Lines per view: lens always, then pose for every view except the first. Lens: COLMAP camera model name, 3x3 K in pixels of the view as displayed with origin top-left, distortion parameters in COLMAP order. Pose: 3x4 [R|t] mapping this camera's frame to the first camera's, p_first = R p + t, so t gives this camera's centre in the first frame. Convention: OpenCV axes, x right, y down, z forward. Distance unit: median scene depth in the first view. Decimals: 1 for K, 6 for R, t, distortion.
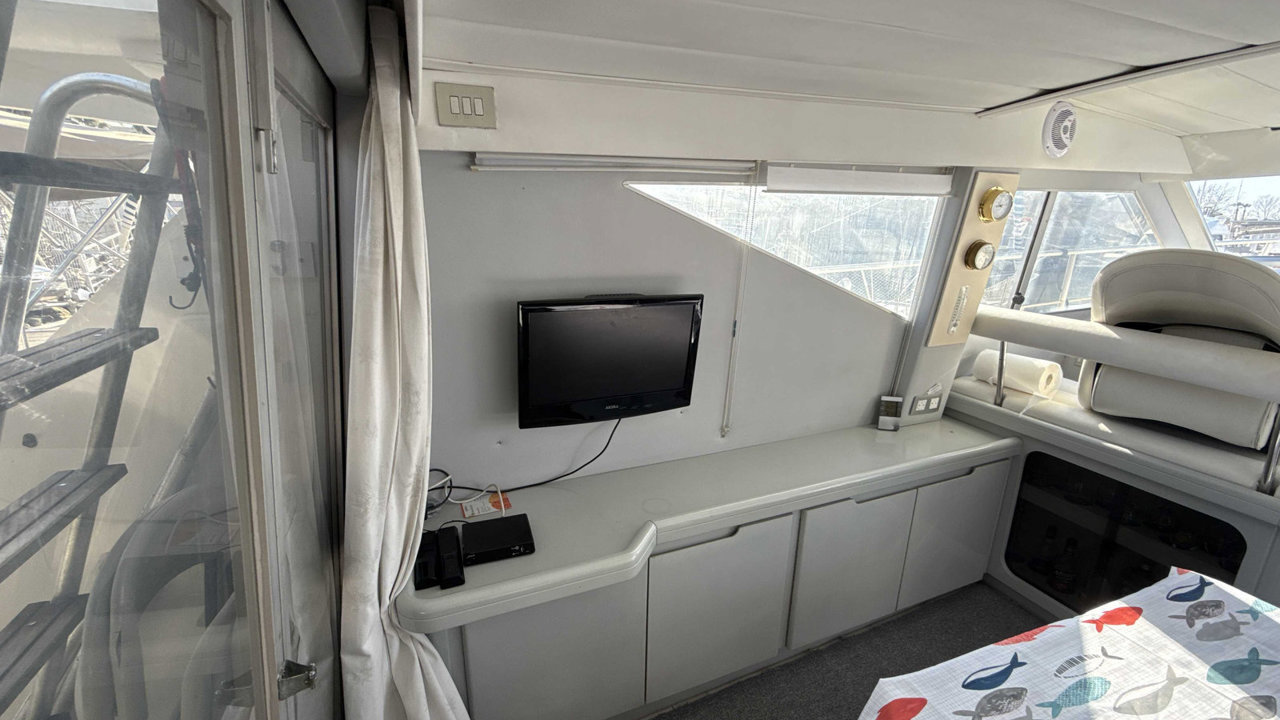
lens RADIAL K [[511.8, 0, 640.0], [0, 511.8, 360.0], [0, 0, 1]] dist [0.000109, 0.000062]
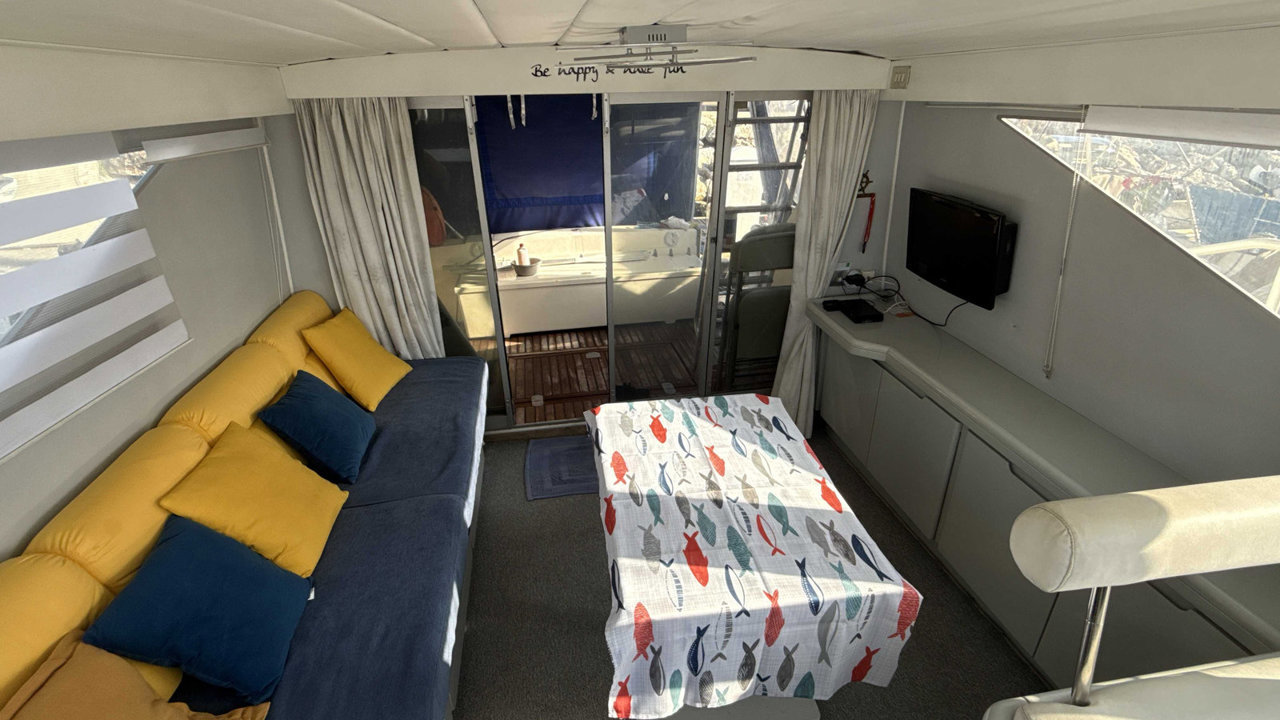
lens RADIAL K [[598.2, 0, 640.1], [0, 598.2, 364.0], [0, 0, 1]] dist [0.000429, 0.000365]
pose [[-0.219310, 0.423732, -0.878837, 2.250077], [-0.239121, 0.849949, 0.469476, -0.384604], [0.945899, 0.313109, -0.085080, 0.572063]]
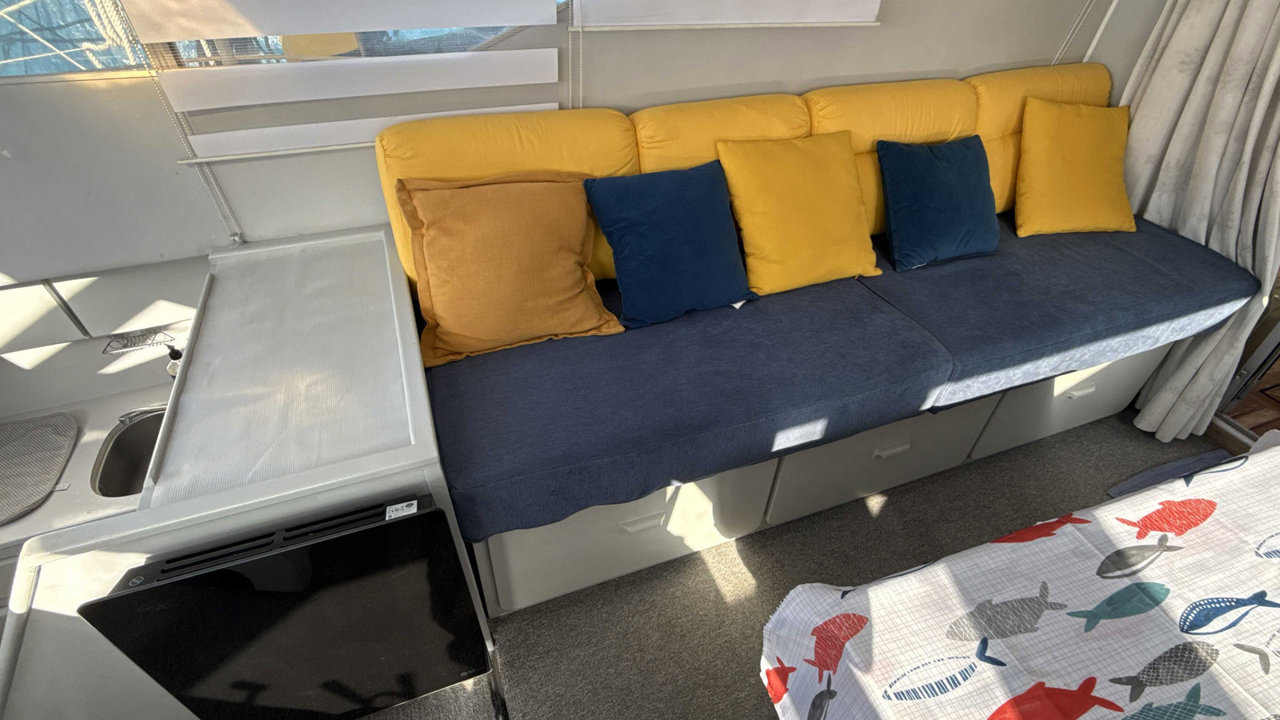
lens RADIAL K [[598.2, 0, 640.1], [0, 598.2, 364.0], [0, 0, 1]] dist [0.000429, 0.000365]
pose [[-0.999705, -0.024294, 0.000038, 1.633361], [-0.013757, 0.567378, 0.823342, -0.117450], [-0.020024, 0.823099, -0.567545, 0.779556]]
